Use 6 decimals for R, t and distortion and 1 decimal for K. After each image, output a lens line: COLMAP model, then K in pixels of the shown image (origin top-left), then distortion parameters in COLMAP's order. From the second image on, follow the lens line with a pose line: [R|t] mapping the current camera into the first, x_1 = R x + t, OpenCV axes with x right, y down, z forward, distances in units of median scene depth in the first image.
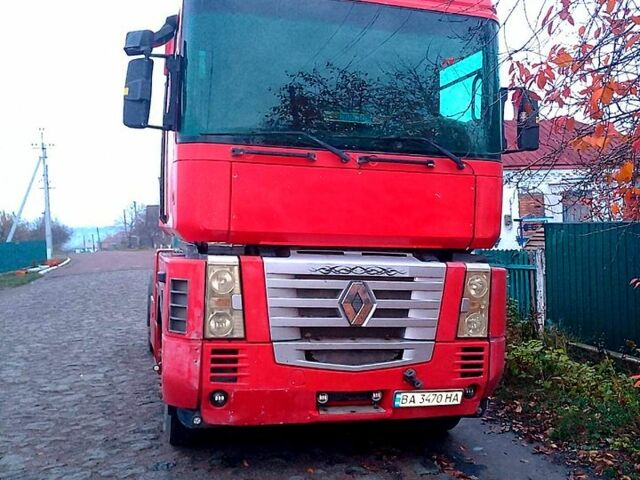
lens RADIAL K [[674.3, 0, 320.0], [0, 674.3, 240.0], [0, 0, 1]] dist [0.087538, -0.159464]
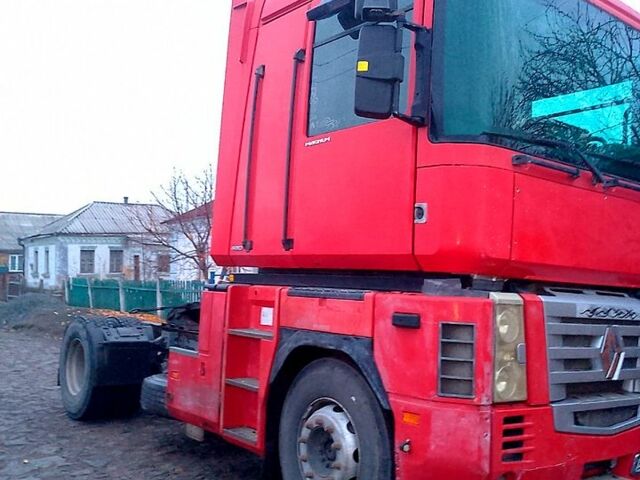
lens RADIAL K [[674.3, 0, 320.0], [0, 674.3, 240.0], [0, 0, 1]] dist [0.087538, -0.159464]
pose [[0.911626, 0.045445, 0.408501, -0.648539], [-0.019496, 0.997531, -0.067466, 0.019639], [-0.410558, 0.053540, 0.910261, 0.379502]]
